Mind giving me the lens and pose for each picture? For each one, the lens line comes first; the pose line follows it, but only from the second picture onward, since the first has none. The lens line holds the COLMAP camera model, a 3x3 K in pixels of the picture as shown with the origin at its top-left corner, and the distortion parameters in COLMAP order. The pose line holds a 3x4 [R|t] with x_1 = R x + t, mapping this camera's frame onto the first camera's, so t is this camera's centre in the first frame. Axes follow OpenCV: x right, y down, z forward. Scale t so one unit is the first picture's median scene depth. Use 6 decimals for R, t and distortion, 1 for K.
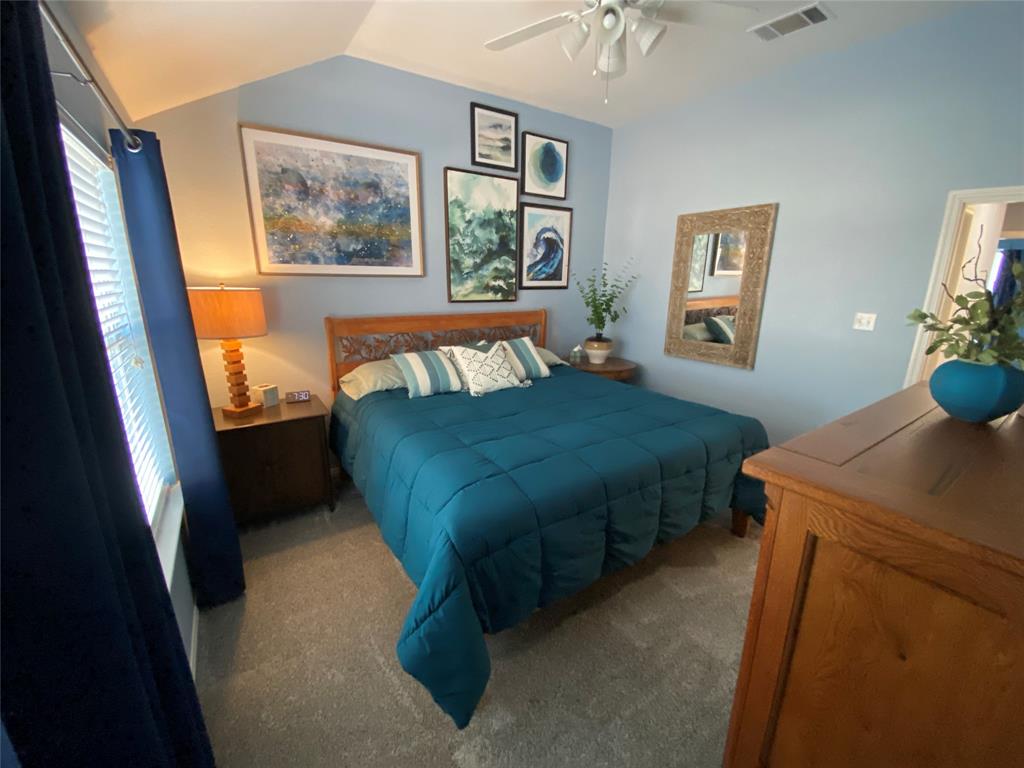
lens RADIAL K [[412.5, 0, 512.0], [0, 412.5, 384.0], [0, 0, 1]] dist [0.000456, -0.021459]
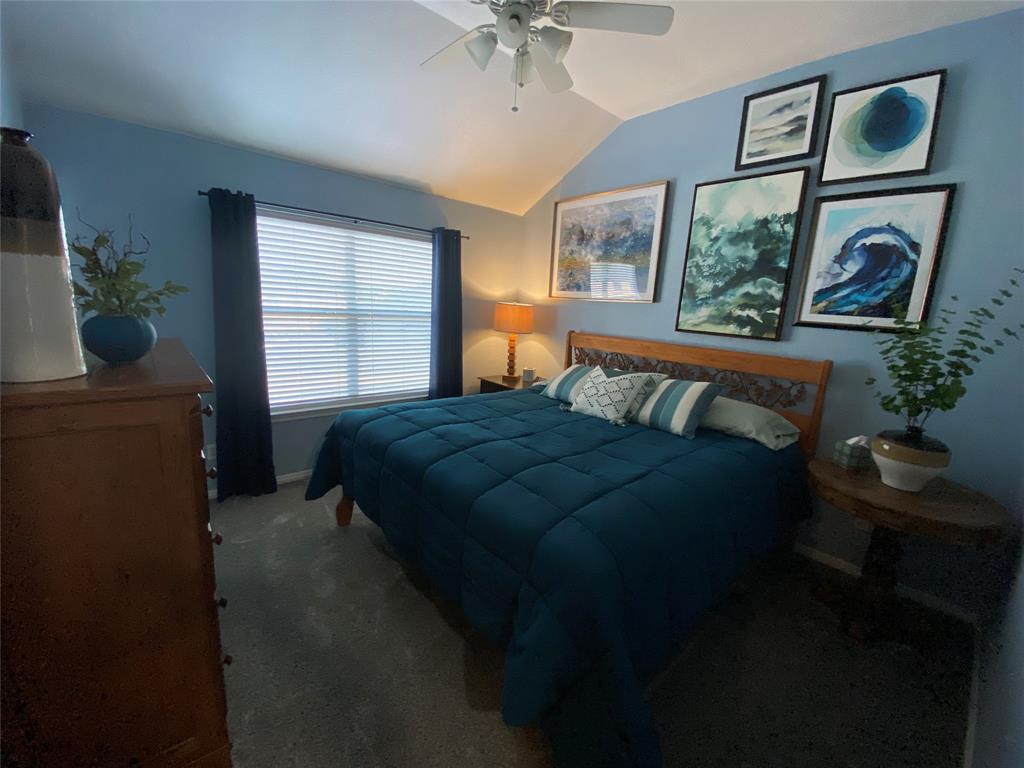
lens RADIAL K [[412.5, 0, 512.0], [0, 412.5, 384.0], [0, 0, 1]] dist [0.000456, -0.021459]
pose [[0.124503, 0.187400, -0.974361, 0.698434], [-0.298911, 0.943466, 0.143263, -0.108374], [0.946124, 0.273411, 0.173480, 0.528720]]
